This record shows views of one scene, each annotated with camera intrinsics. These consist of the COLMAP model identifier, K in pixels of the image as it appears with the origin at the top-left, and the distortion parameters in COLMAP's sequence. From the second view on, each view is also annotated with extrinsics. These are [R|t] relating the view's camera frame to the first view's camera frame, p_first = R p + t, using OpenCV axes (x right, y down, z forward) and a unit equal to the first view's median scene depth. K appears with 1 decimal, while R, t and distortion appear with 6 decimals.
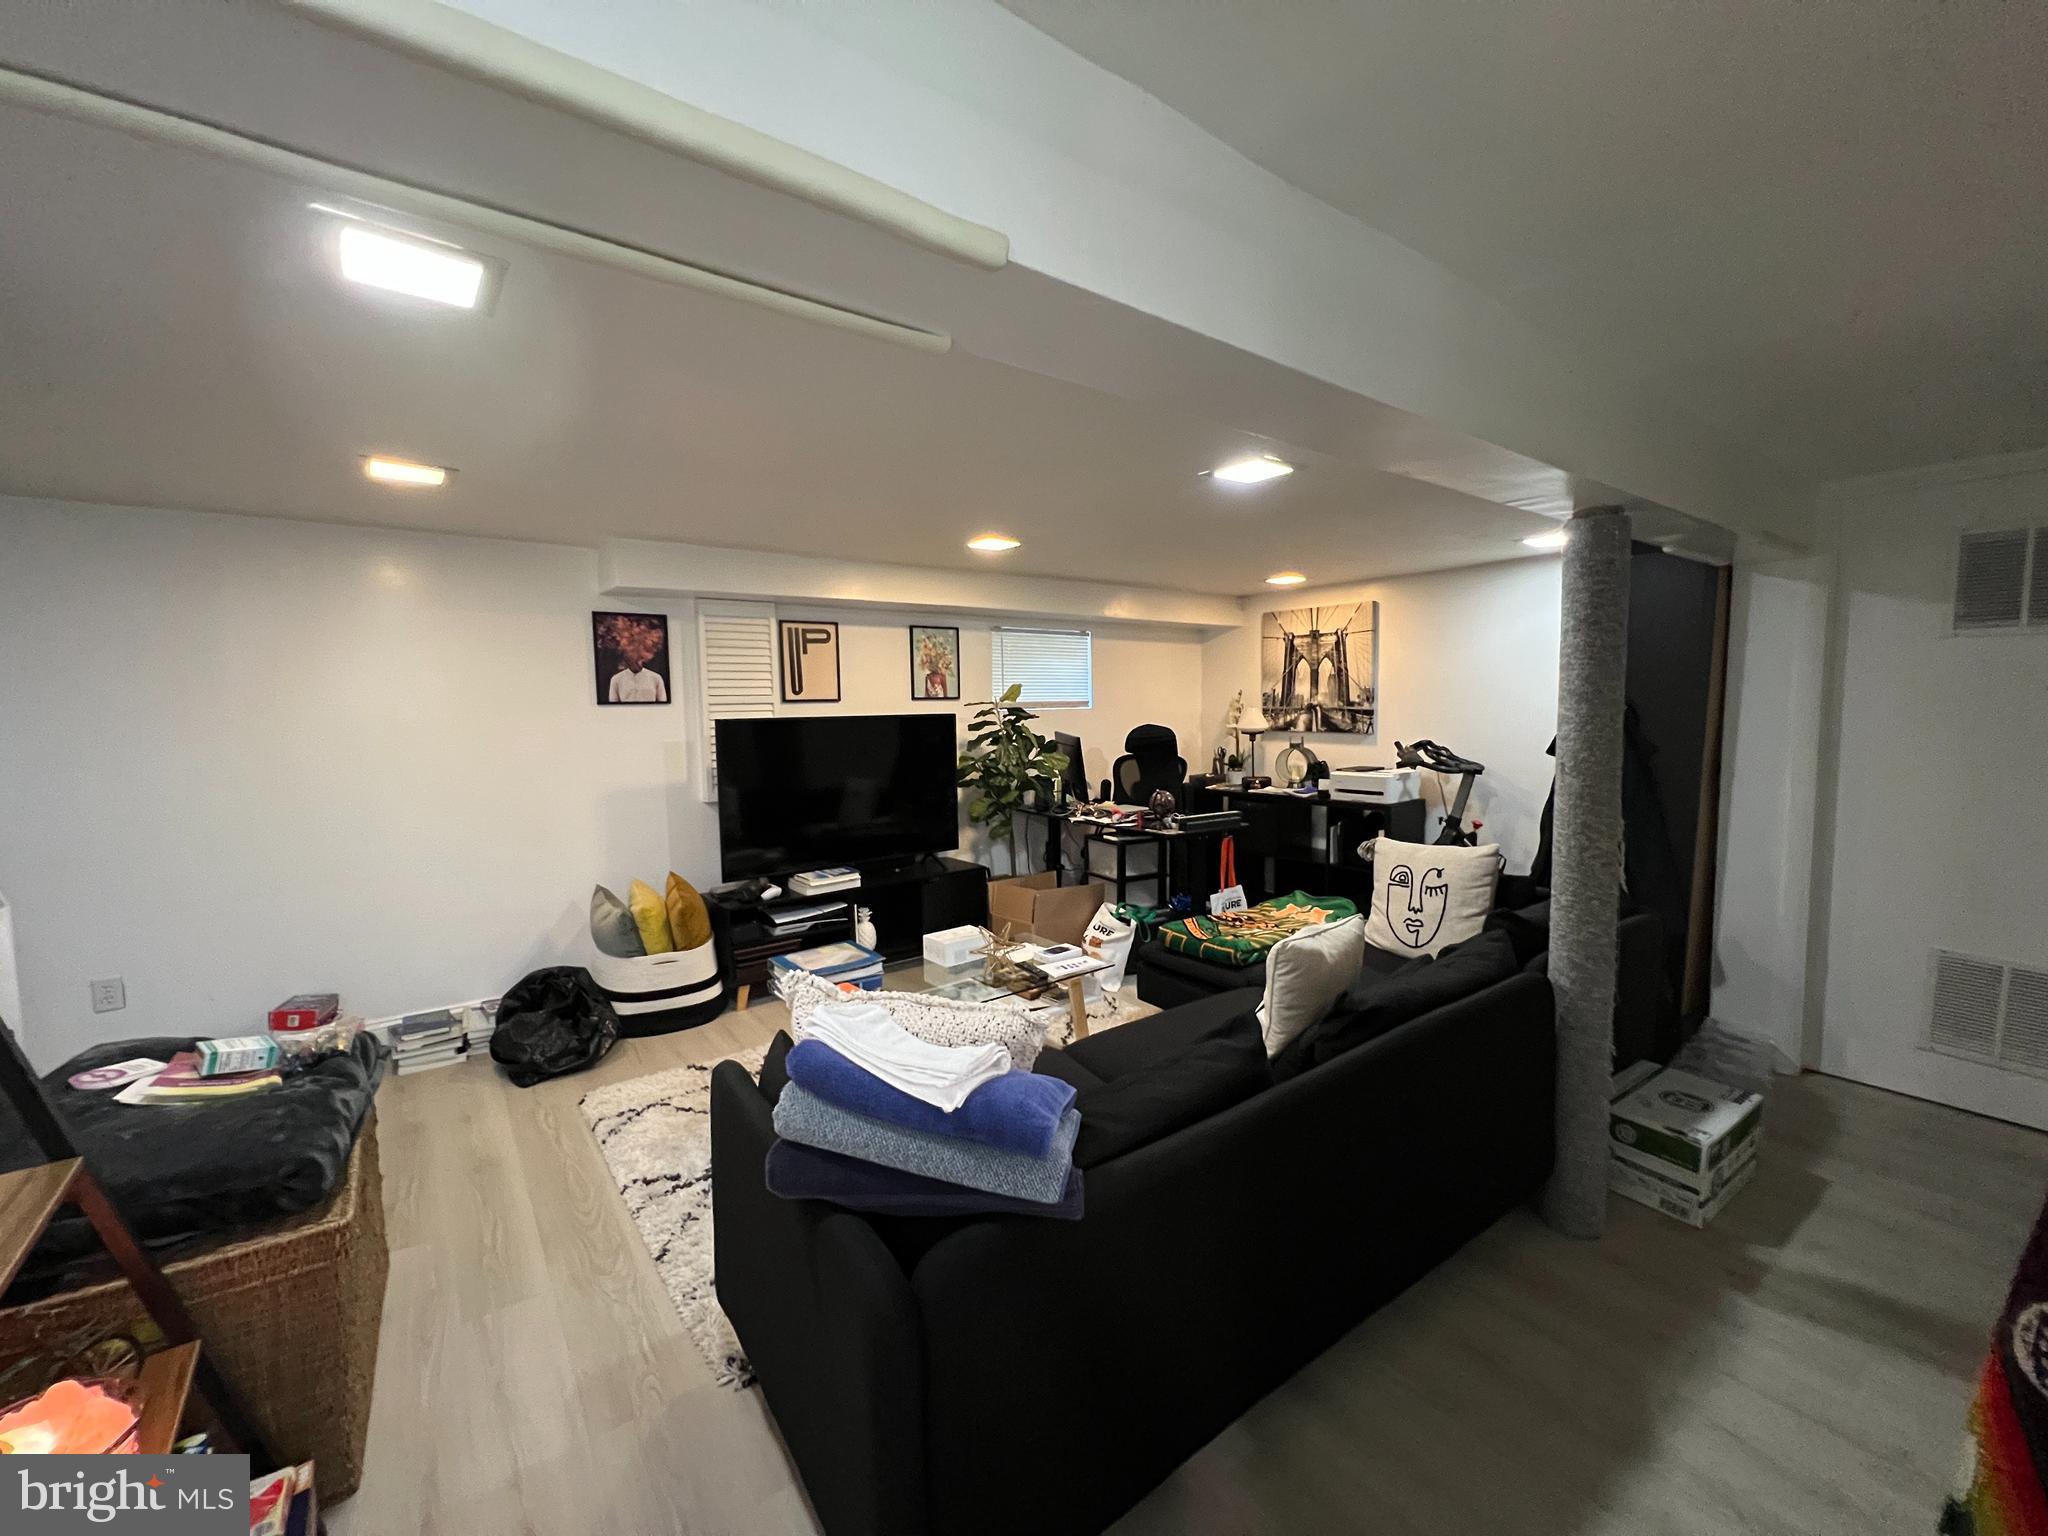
lens RADIAL K [[831.0, 0, 1024.0], [0, 831.0, 768.0], [0, 0, 1]] dist [-0.000738, -0.000057]
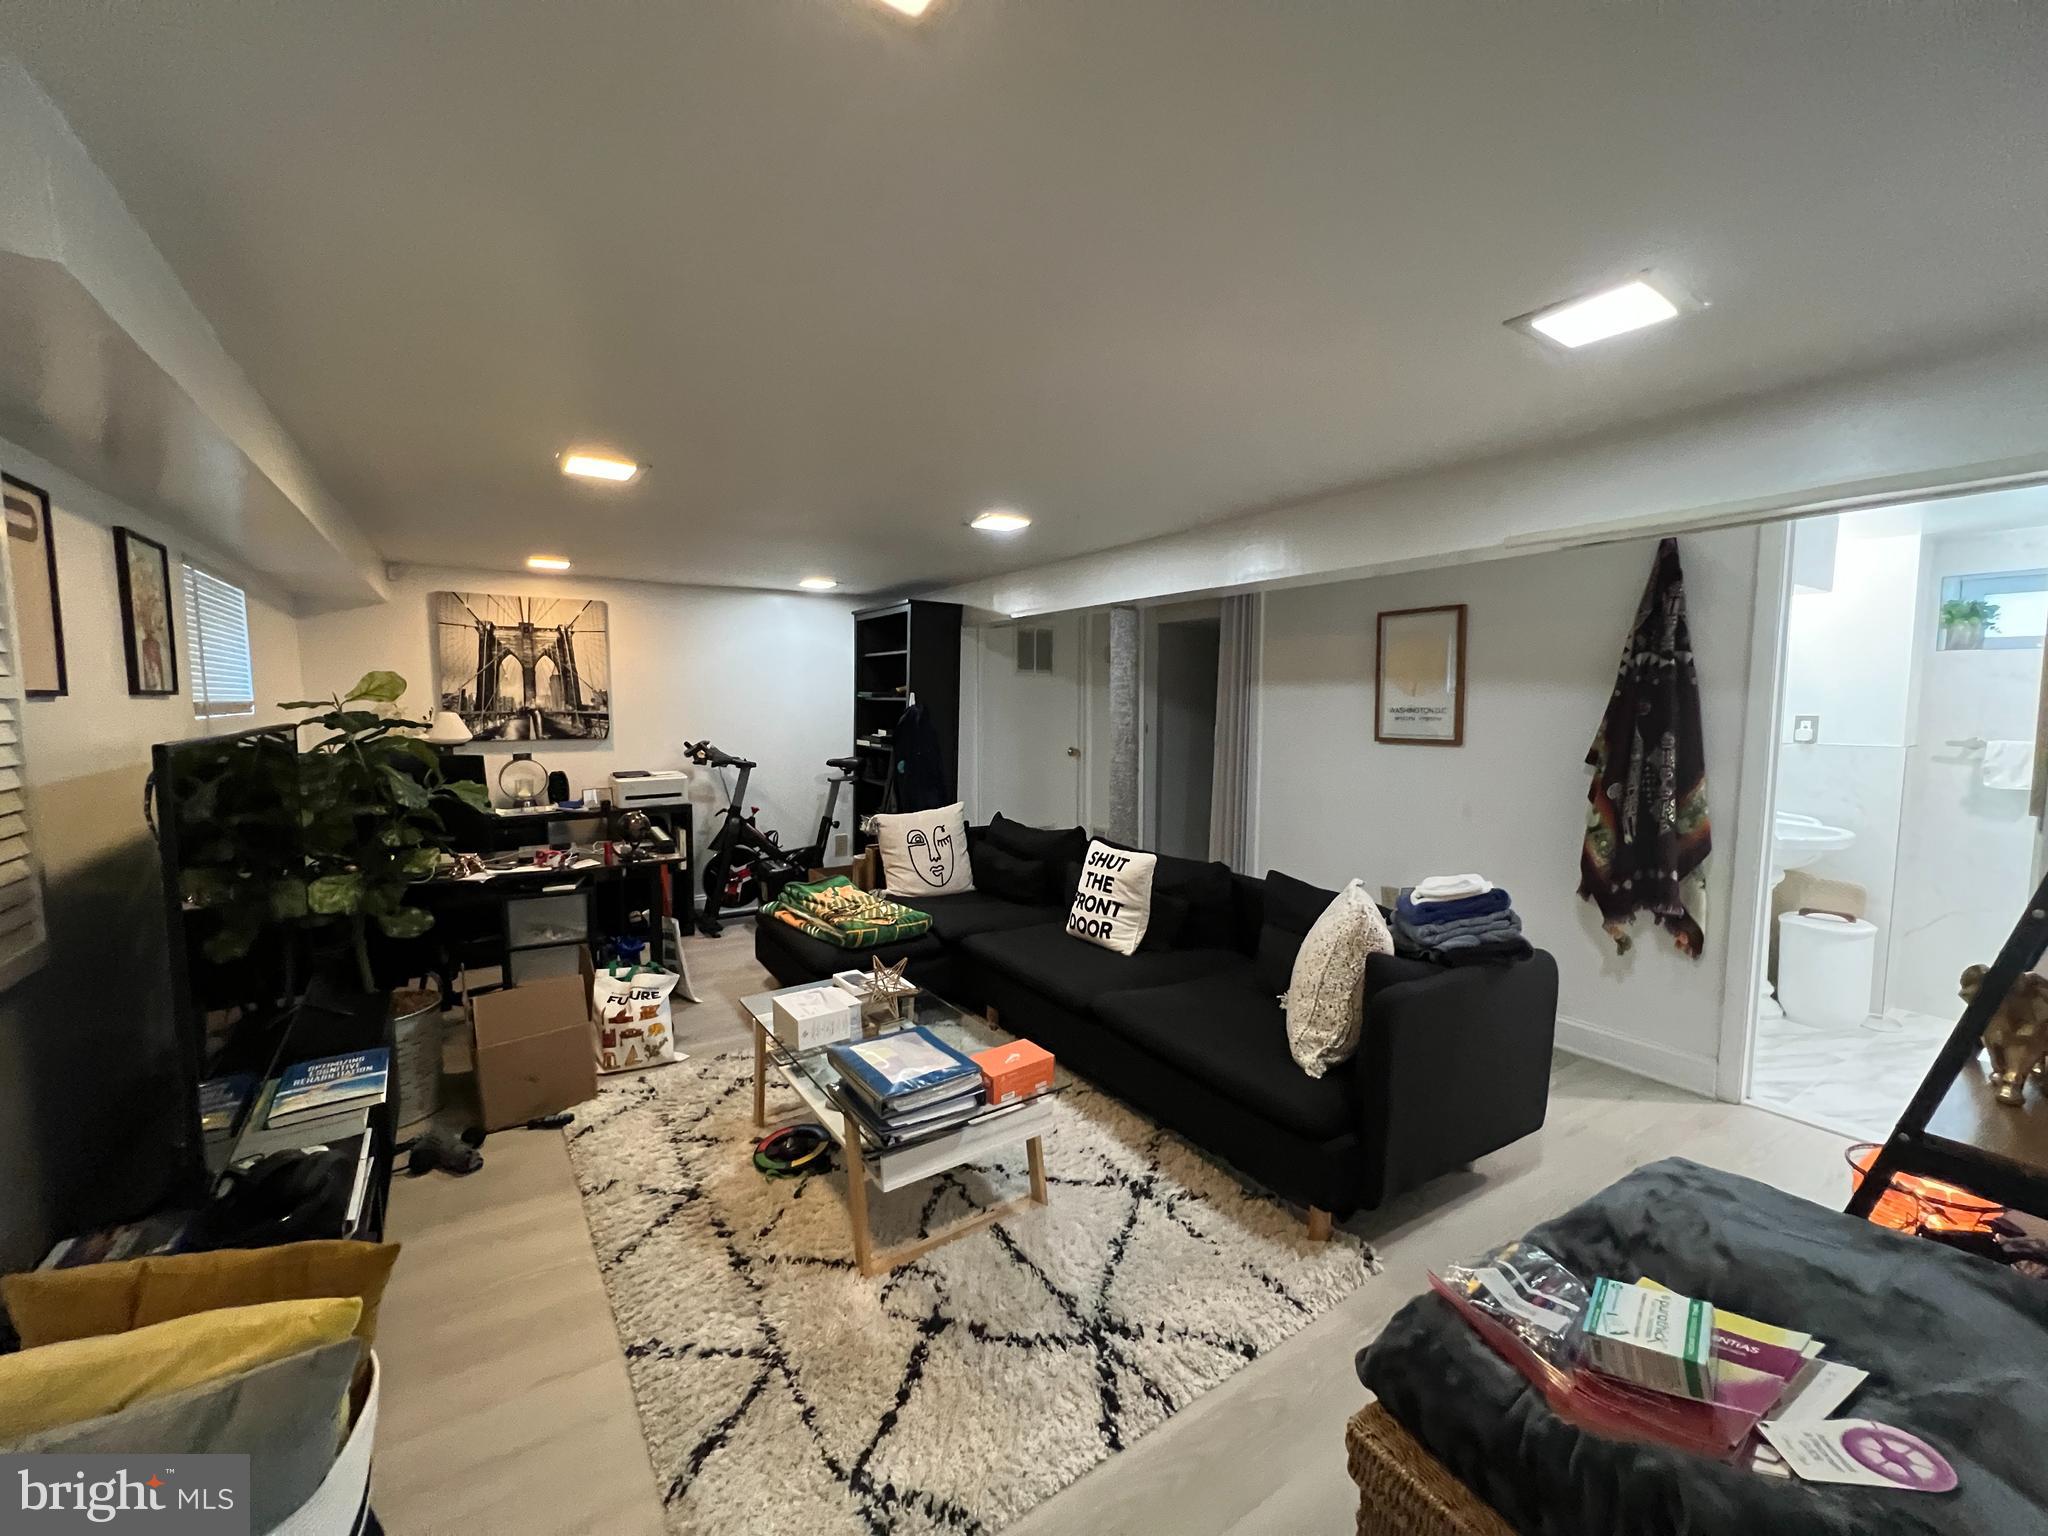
lens RADIAL K [[826.7, 0, 1024.0], [0, 826.7, 768.0], [0, 0, 1]] dist [0.000715, 0.000079]
pose [[0.045174, -0.072142, 0.996371, -0.508101], [0.077972, 0.994601, 0.068478, -0.034581], [-0.995932, 0.074596, 0.050555, 0.461213]]
